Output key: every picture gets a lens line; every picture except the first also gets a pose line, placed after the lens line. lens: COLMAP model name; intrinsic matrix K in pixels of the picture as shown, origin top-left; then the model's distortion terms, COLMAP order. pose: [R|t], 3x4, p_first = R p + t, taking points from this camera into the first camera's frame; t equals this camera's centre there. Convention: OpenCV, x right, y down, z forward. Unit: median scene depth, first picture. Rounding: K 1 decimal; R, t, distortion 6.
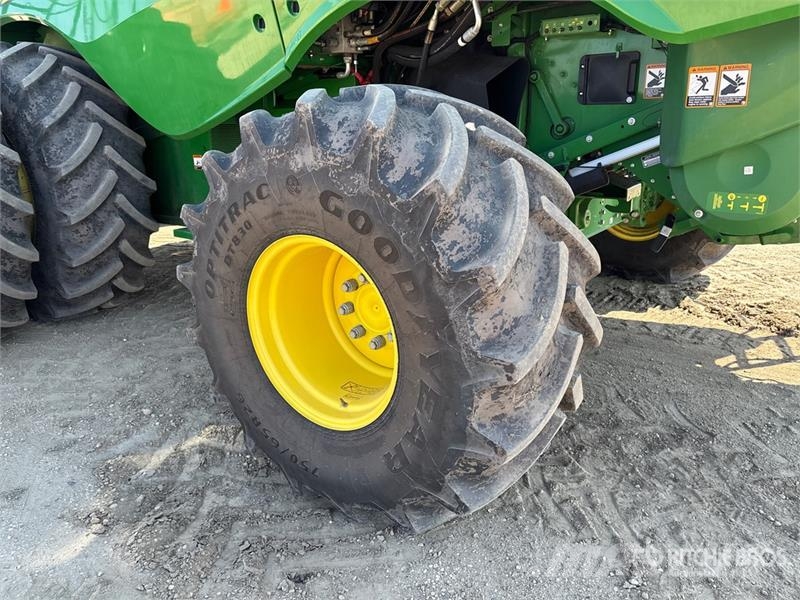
lens RADIAL K [[588.4, 0, 399.6], [0, 588.4, 310.8], [0, 0, 1]] dist [0.044518, -0.067257]
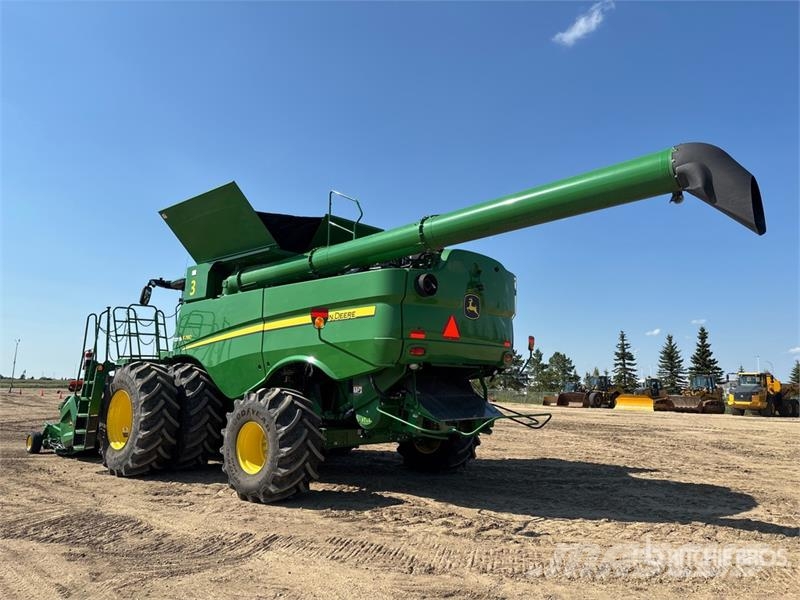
lens RADIAL K [[594.0, 0, 400.0], [0, 594.0, 300.0], [0, 0, 1]] dist [0.002405, -0.003574]
pose [[0.992880, 0.019108, -0.117579, 1.343066], [-0.070499, 0.889889, -0.450696, 0.919315], [0.096021, 0.455777, 0.884900, -2.975958]]
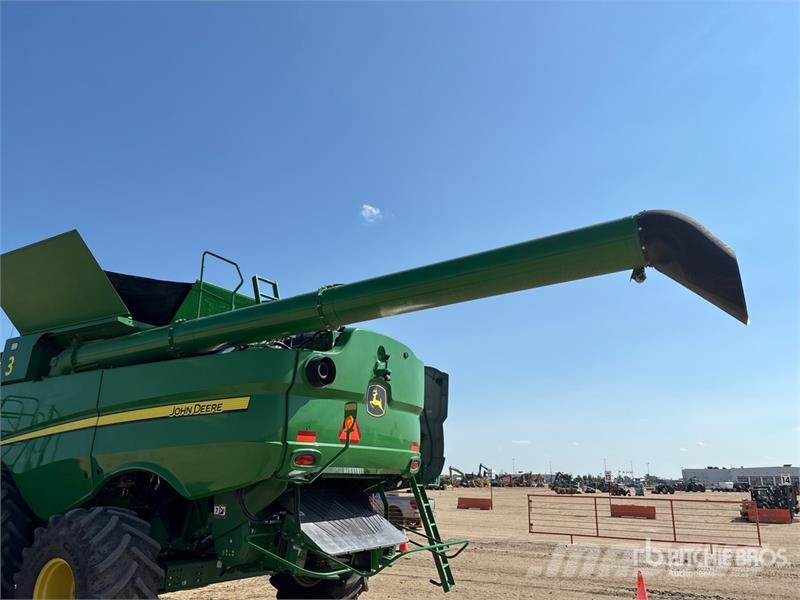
lens RADIAL K [[588.4, 0, 399.6], [0, 588.4, 310.8], [0, 0, 1]] dist [0.044518, -0.067257]
pose [[0.996038, 0.057443, 0.067886, 1.231062], [-0.008094, 0.818773, -0.574061, 0.526949], [-0.088560, 0.571237, 0.815994, -2.205635]]
